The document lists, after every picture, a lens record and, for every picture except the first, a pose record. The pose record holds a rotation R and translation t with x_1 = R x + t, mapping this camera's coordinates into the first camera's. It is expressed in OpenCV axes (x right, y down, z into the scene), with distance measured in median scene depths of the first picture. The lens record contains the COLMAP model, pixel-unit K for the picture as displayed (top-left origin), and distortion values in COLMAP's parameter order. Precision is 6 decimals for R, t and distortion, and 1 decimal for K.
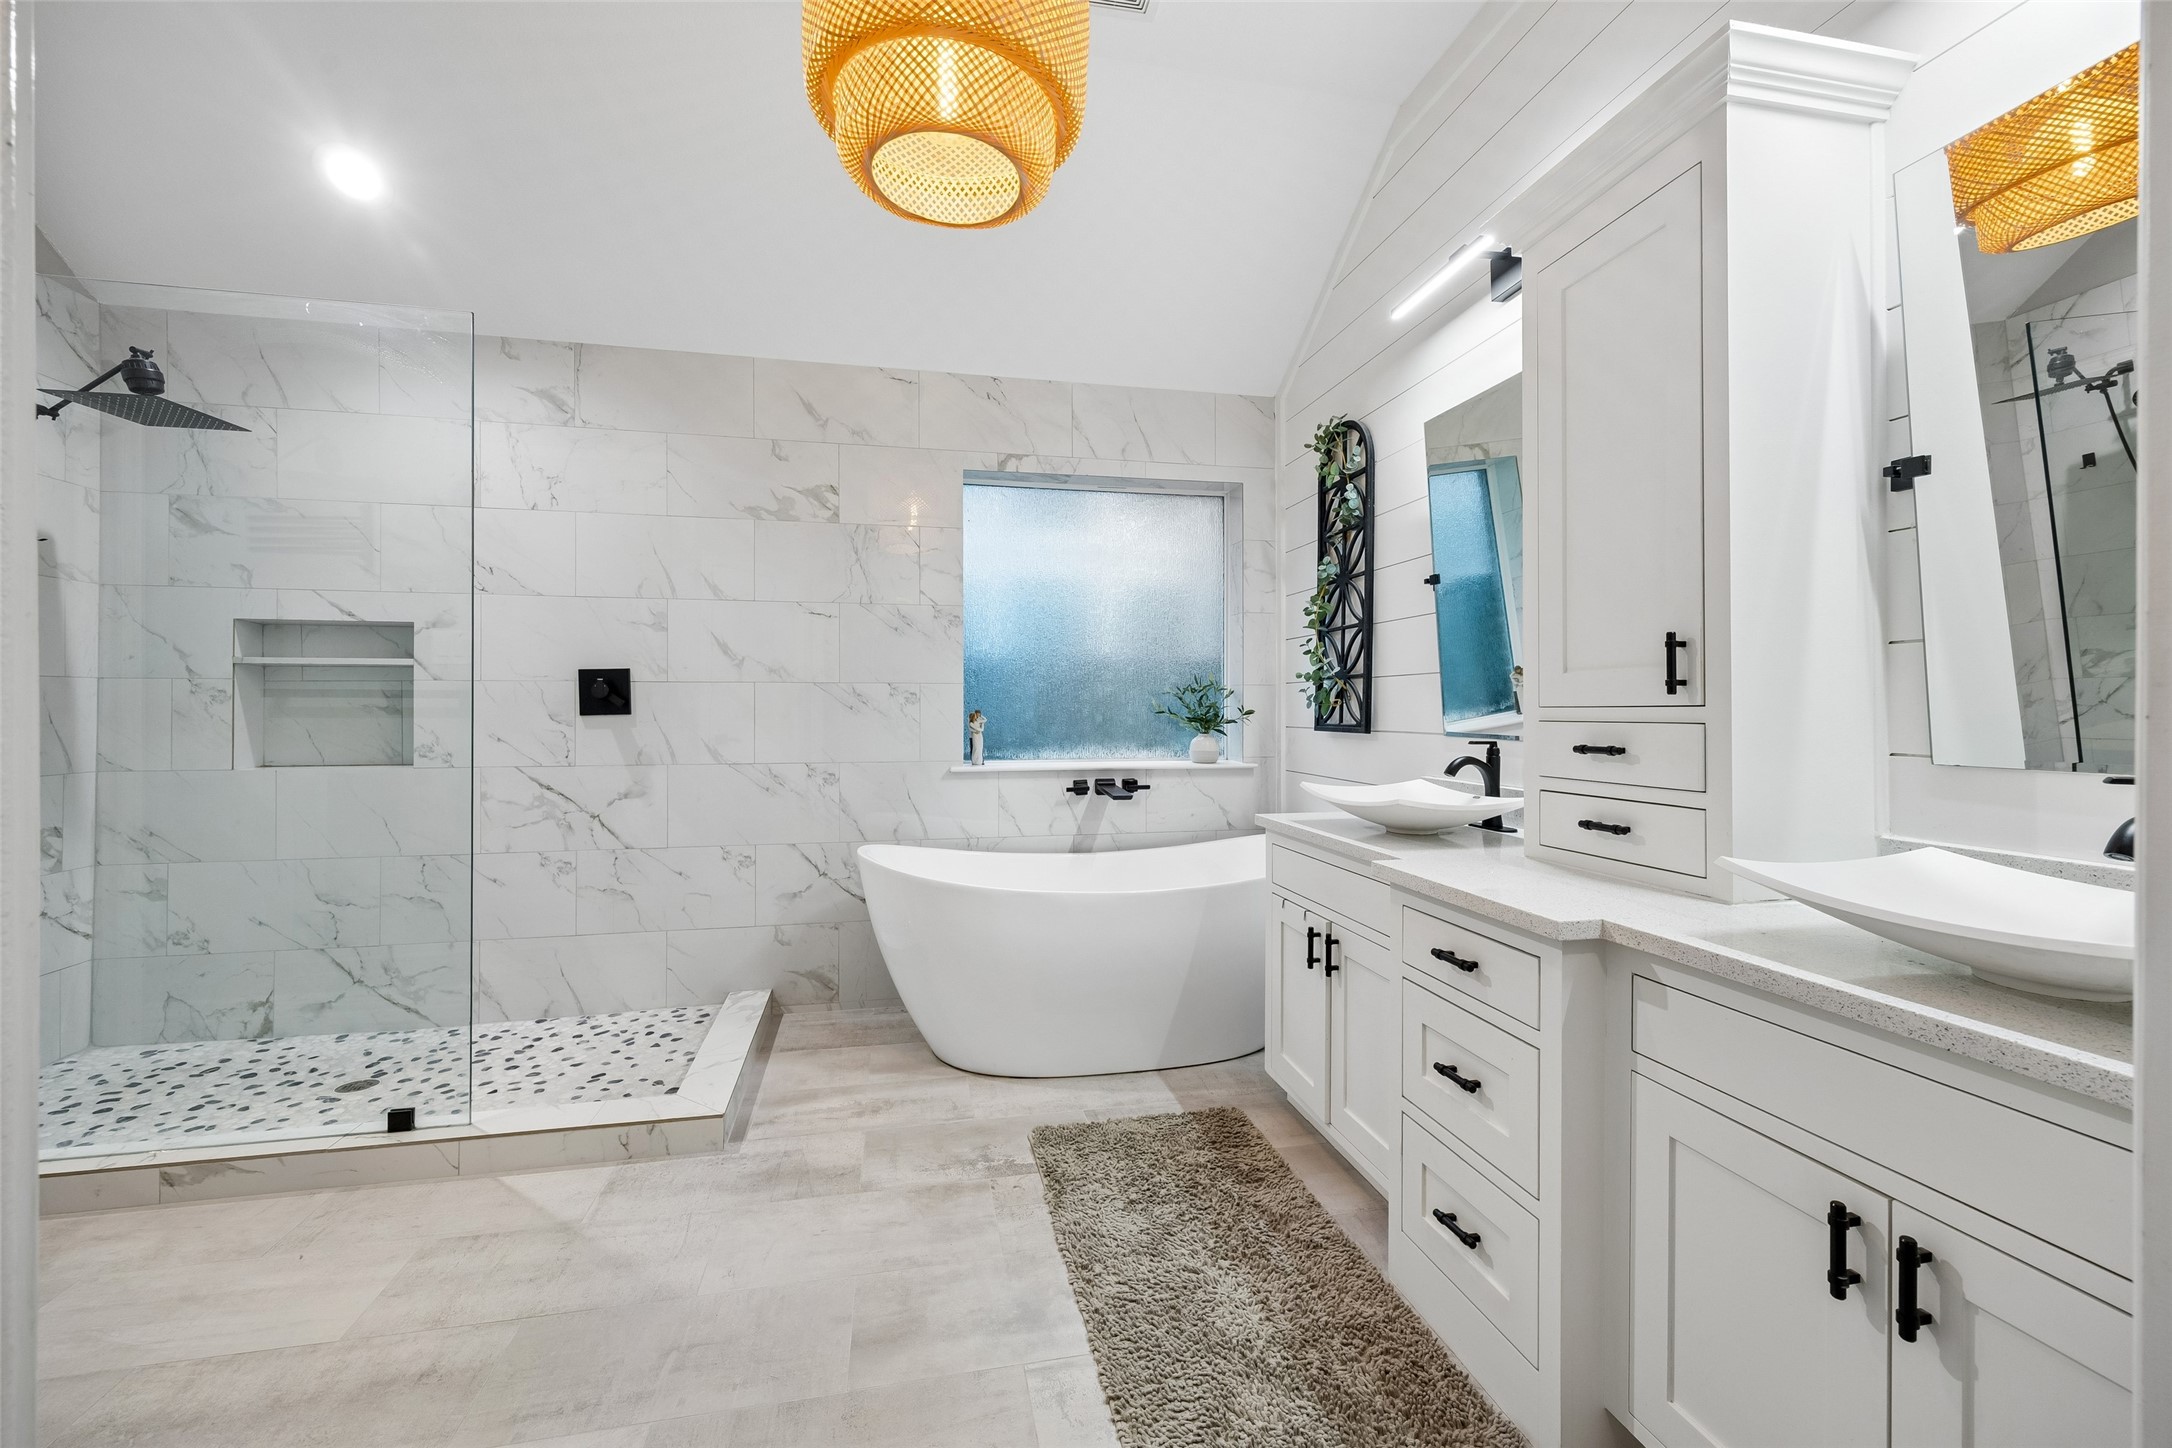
lens RADIAL K [[831.6, 0, 1063.1], [0, 831.6, 718.4], [0, 0, 1]] dist [-0.003229, -0.000457]
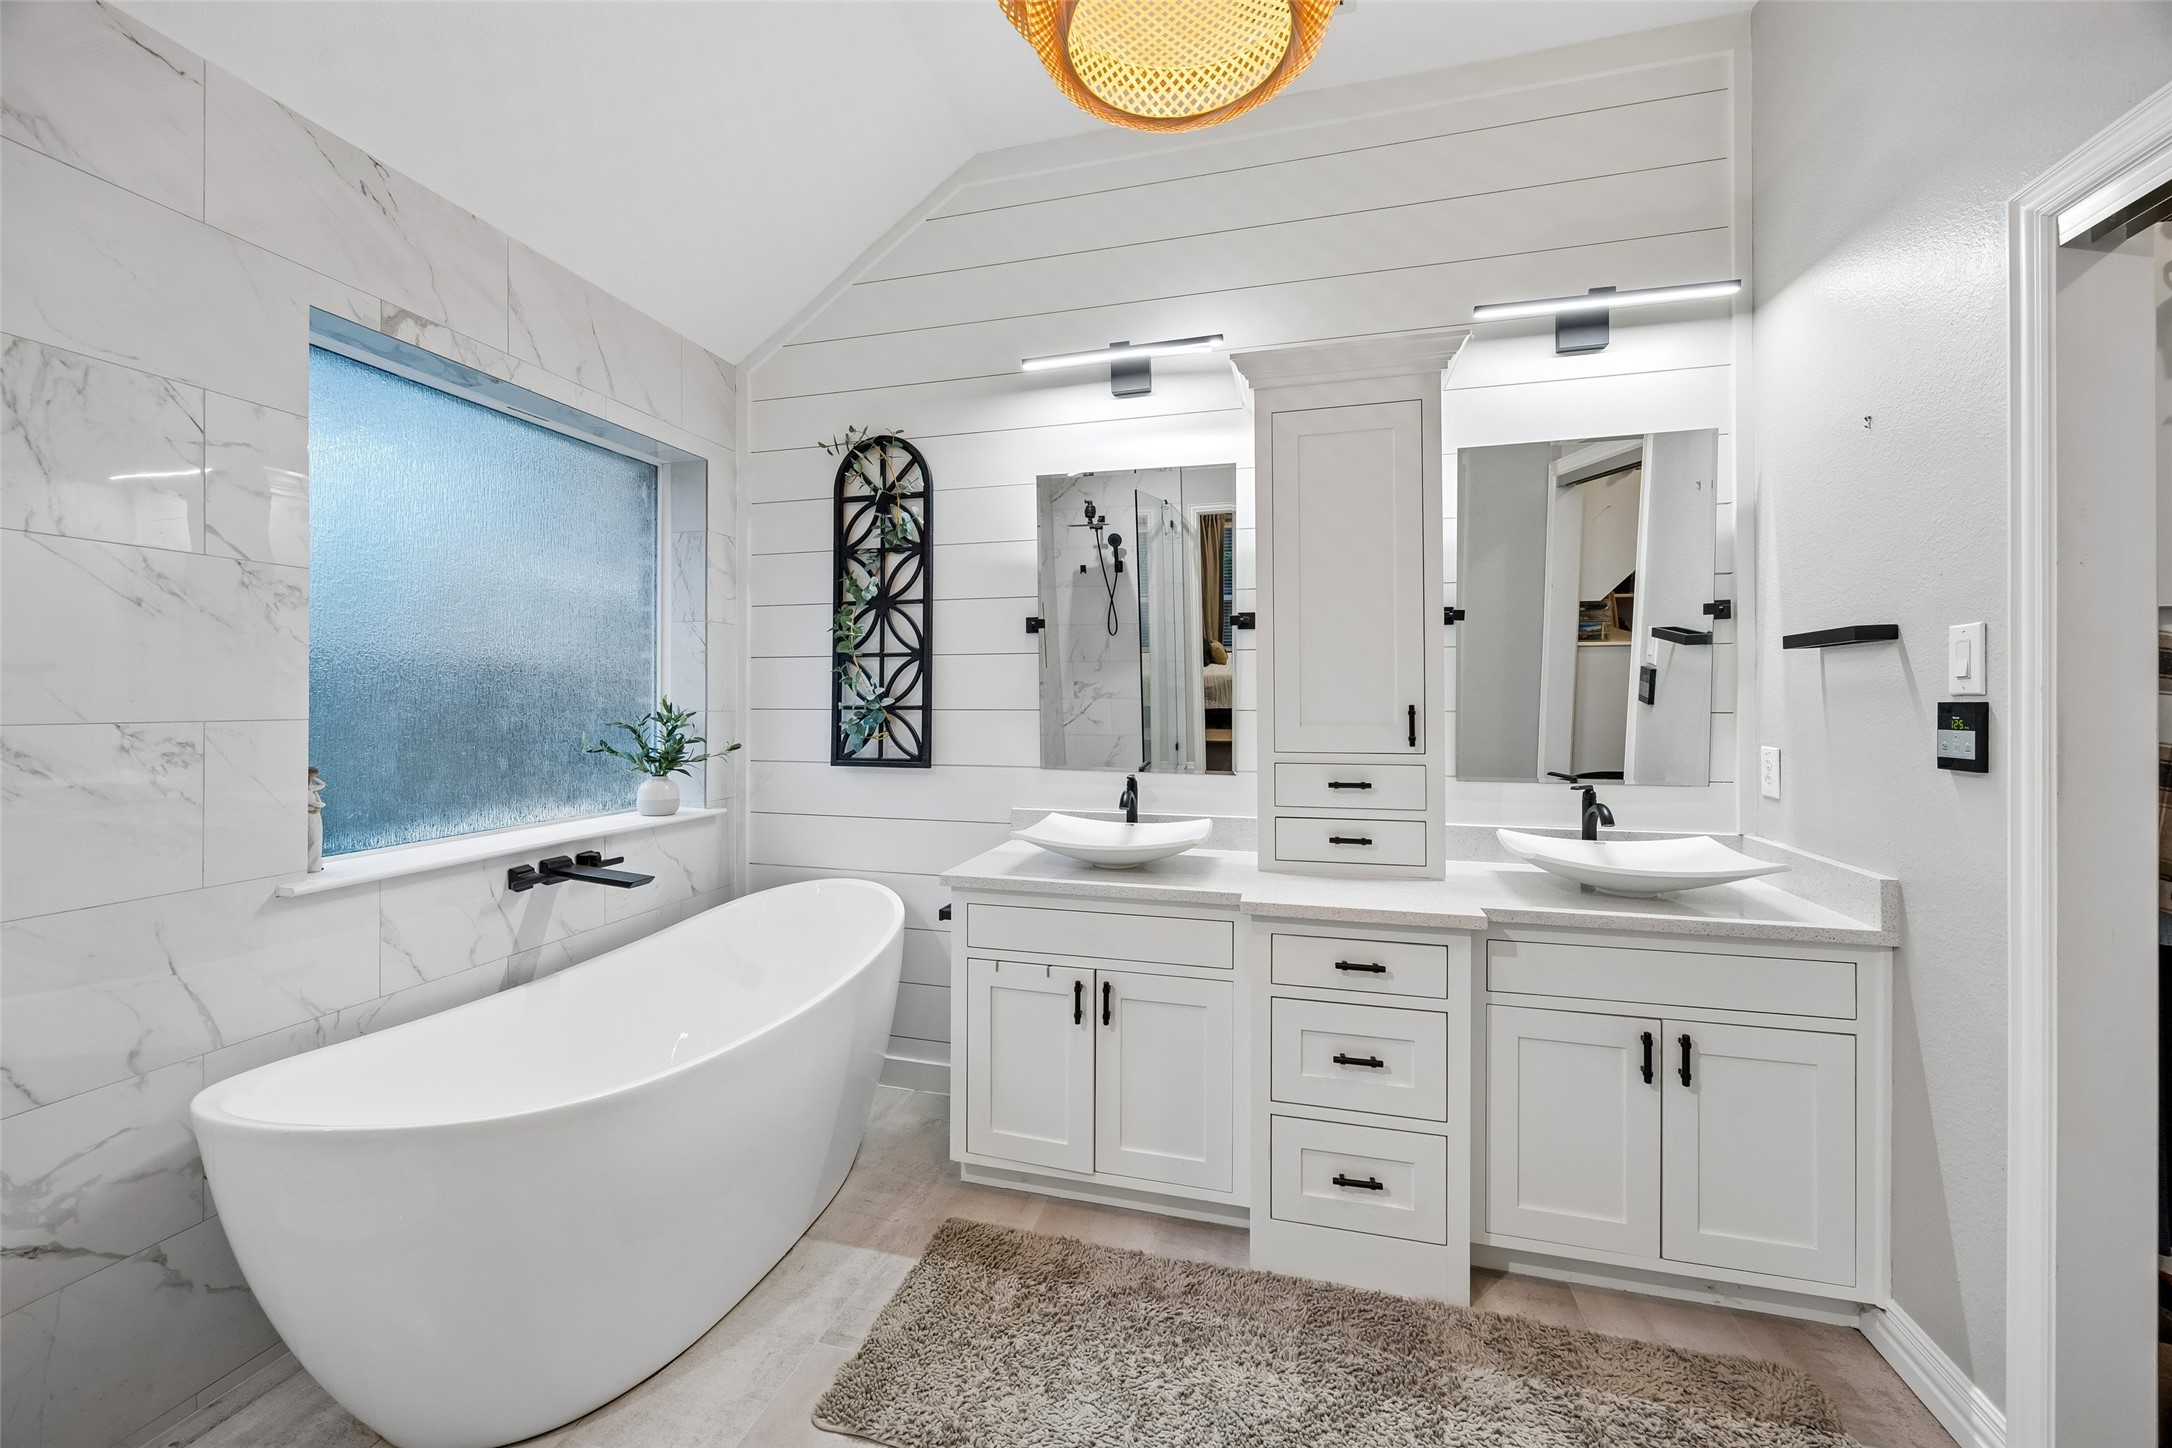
lens RADIAL K [[831.6, 0, 1073.2], [0, 831.6, 703.0], [0, 0, 1]] dist [-0.003229, -0.000457]
pose [[0.463797, -0.002321, 0.885939, -0.389666], [0.011965, 0.999922, -0.003644, -0.048774], [-0.885861, 0.012290, 0.463788, 0.376836]]
